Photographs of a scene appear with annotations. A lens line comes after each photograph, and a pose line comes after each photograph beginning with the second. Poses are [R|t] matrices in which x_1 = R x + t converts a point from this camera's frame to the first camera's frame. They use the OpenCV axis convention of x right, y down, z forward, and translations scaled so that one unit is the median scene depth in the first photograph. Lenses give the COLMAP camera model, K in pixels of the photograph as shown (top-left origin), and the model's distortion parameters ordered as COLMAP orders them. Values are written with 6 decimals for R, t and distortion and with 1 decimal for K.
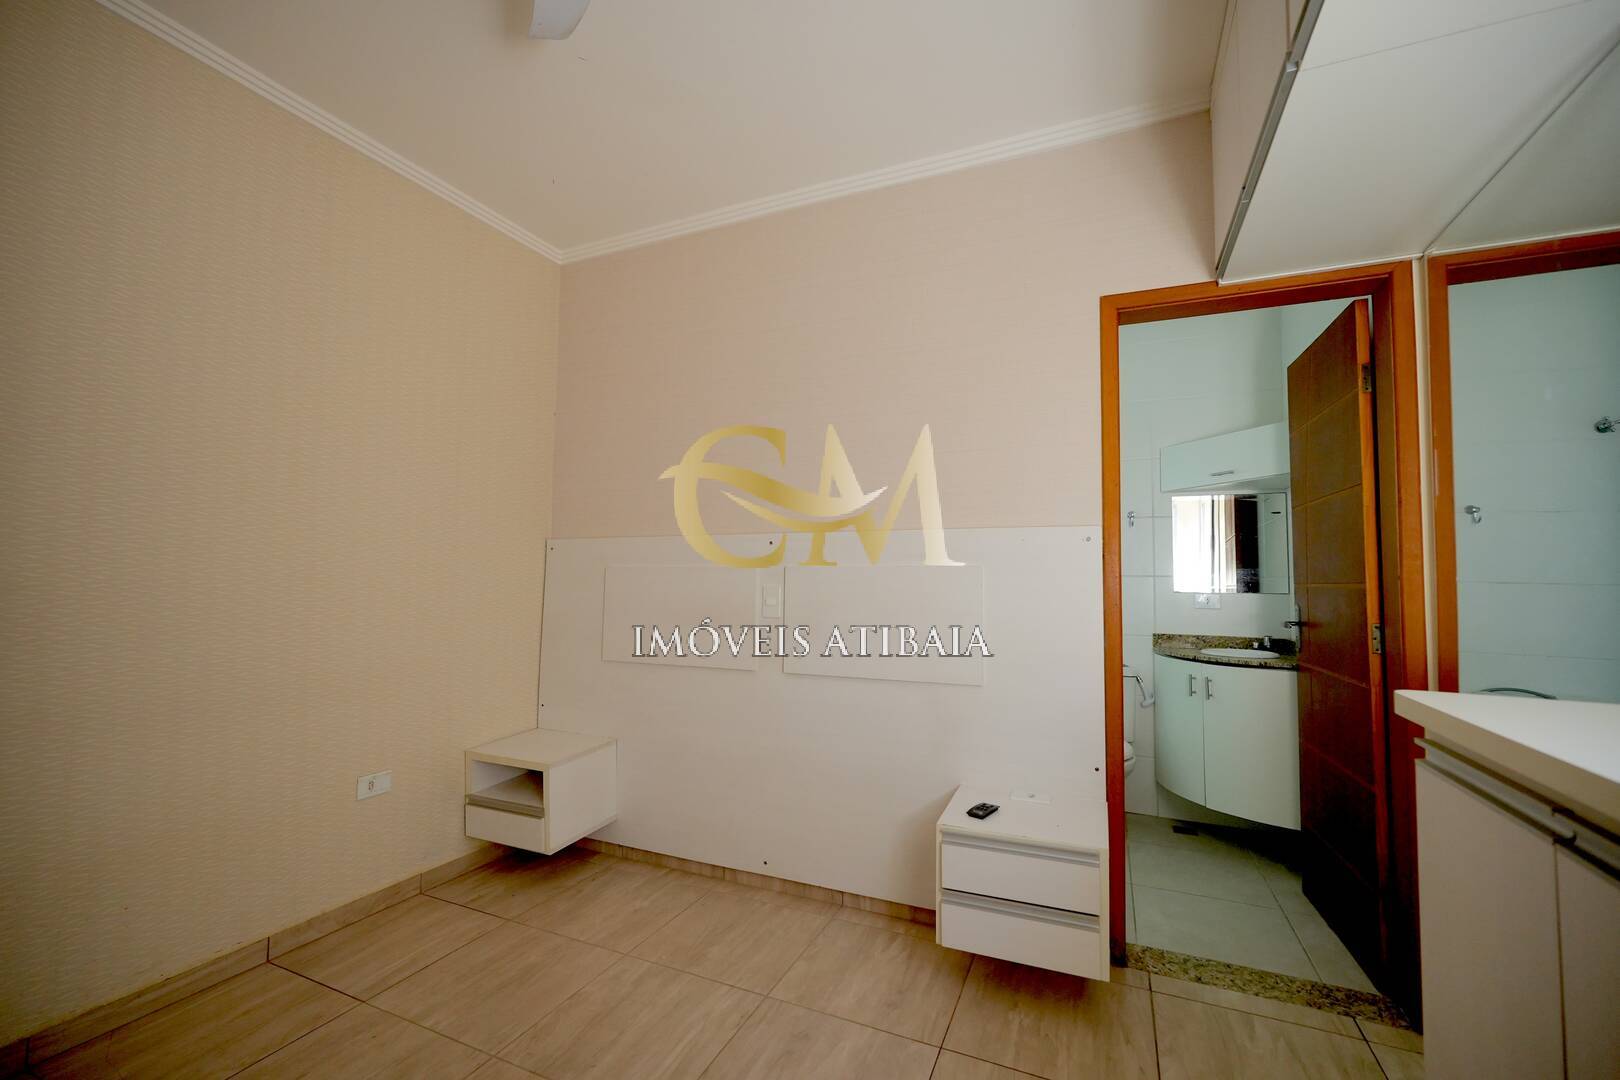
lens RADIAL K [[677.3, 0, 810.0], [0, 677.3, 541.1], [0, 0, 1]] dist [-0.006357, 0.003785]
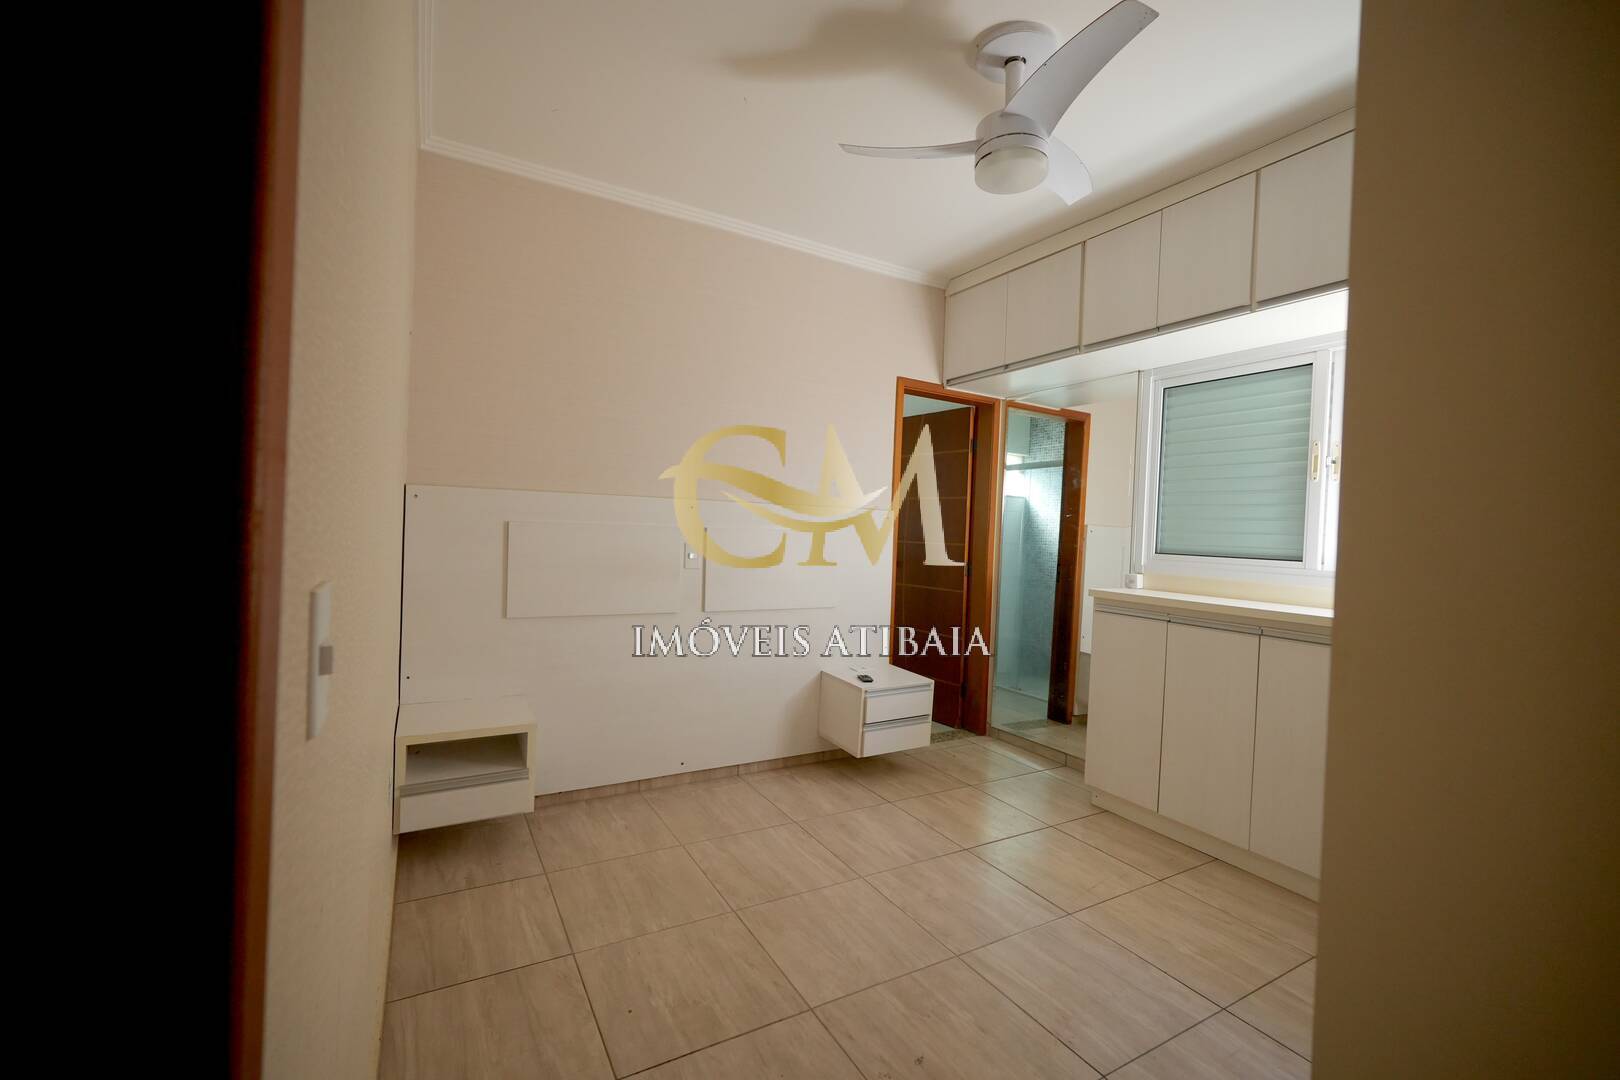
lens RADIAL K [[677.3, 0, 809.0], [0, 677.3, 538.1], [0, 0, 1]] dist [-0.006357, 0.003785]
pose [[0.587526, 0.002053, 0.809203, -1.011173], [-0.081418, 0.995072, 0.056590, -0.031128], [-0.805099, -0.099131, 0.584798, 0.130269]]
